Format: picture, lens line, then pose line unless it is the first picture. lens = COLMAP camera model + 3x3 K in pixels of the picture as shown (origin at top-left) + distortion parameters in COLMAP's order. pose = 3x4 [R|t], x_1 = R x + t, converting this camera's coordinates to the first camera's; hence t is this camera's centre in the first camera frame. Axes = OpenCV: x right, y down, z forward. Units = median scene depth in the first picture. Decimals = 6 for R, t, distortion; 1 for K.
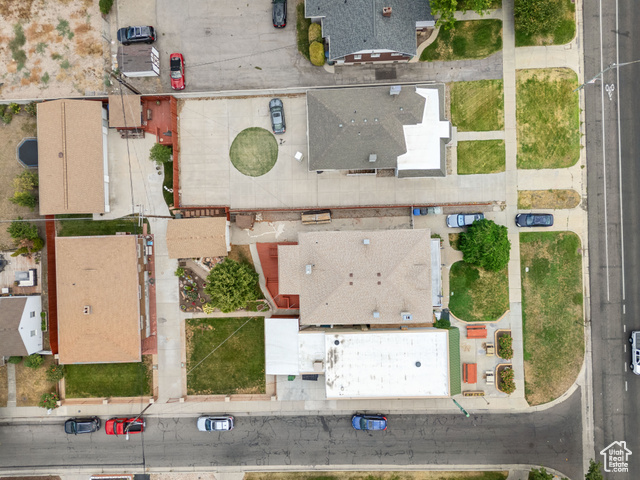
lens RADIAL K [[470.8, 0, 320.0], [0, 470.8, 240.0], [0, 0, 1]] dist [0.063156, -0.054775]
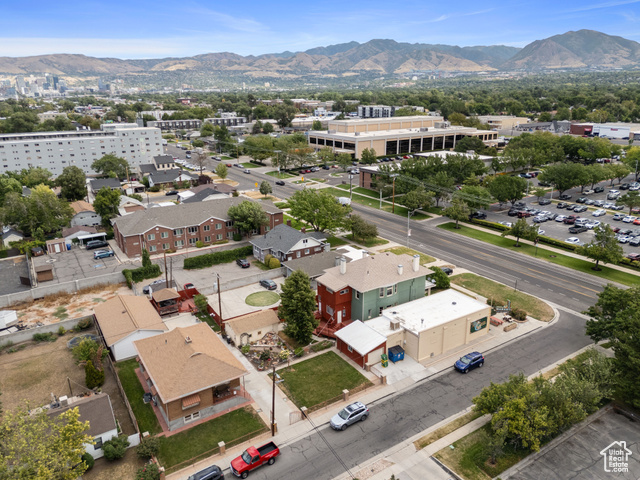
lens RADIAL K [[470.8, 0, 320.0], [0, 470.8, 240.0], [0, 0, 1]] dist [0.063156, -0.054775]
pose [[0.858752, -0.122356, 0.497568, -0.666119], [0.511702, 0.255136, -0.820406, 0.997928], [-0.026566, 0.959132, 0.281708, 0.439982]]
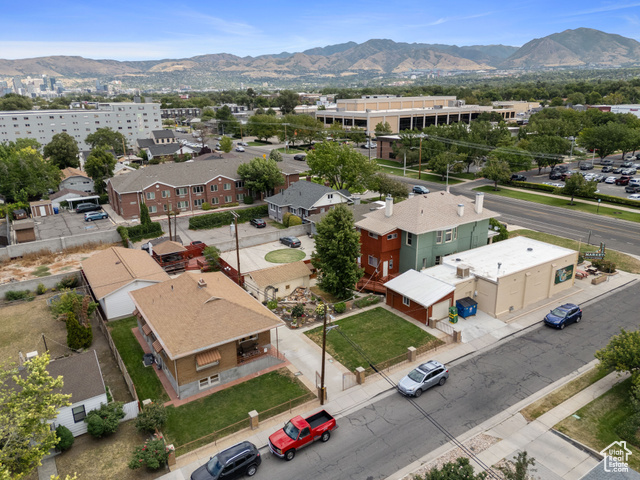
lens RADIAL K [[470.8, 0, 320.0], [0, 470.8, 240.0], [0, 0, 1]] dist [0.063156, -0.054775]
pose [[0.856636, -0.127235, 0.499987, -0.641378], [0.515512, 0.249722, -0.819687, 0.797541], [-0.020565, 0.959922, 0.279512, 0.640258]]
